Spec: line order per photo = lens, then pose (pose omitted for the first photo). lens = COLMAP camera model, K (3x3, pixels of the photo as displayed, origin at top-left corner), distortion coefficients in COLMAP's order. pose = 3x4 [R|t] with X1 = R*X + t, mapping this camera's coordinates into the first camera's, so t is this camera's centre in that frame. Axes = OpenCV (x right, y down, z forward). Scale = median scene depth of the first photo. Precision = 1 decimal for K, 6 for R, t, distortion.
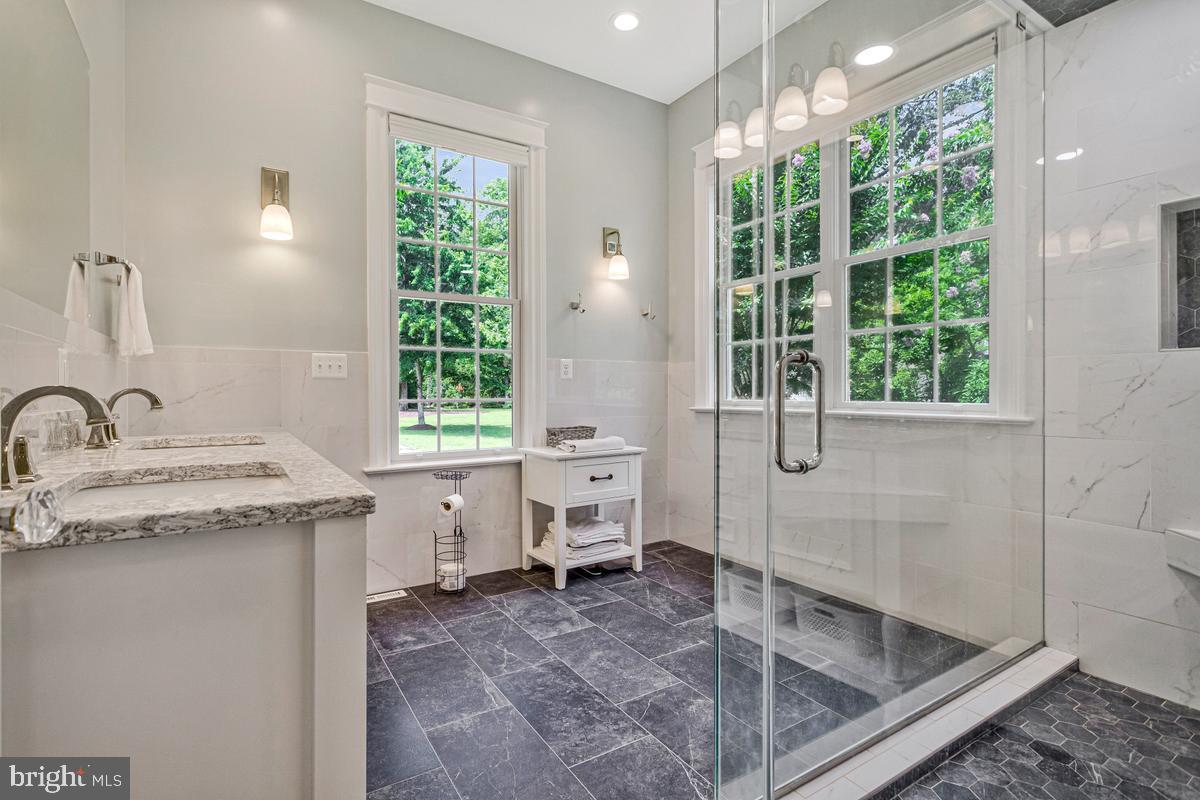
lens RADIAL K [[576.6, 0, 600.1], [0, 576.6, 397.2], [0, 0, 1]] dist [0.003910, 0.002837]
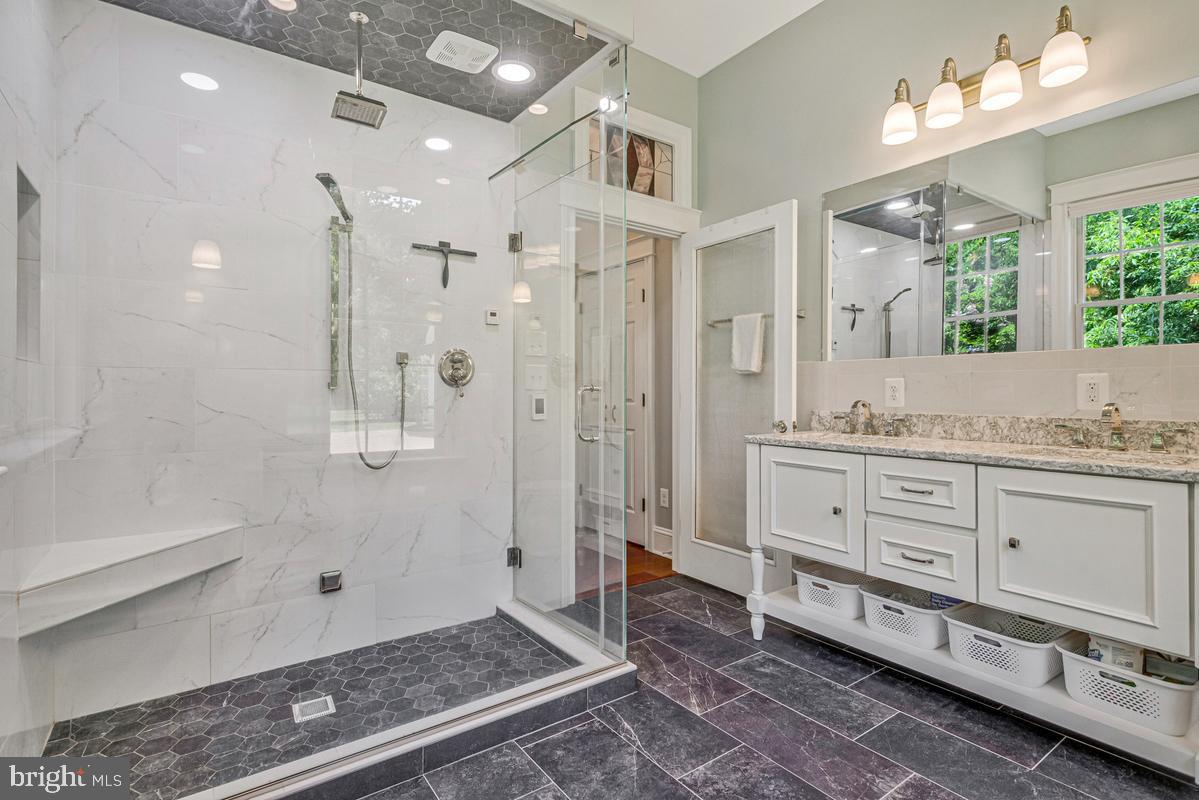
lens RADIAL K [[576.1, 0, 599.5], [0, 576.1, 395.1], [0, 0, 1]] dist [0.003910, 0.002837]
pose [[-0.998694, -0.006459, -0.050689, 0.272456], [-0.006907, 0.999939, 0.008670, -0.047124], [0.050630, 0.009009, -0.998677, 1.985679]]
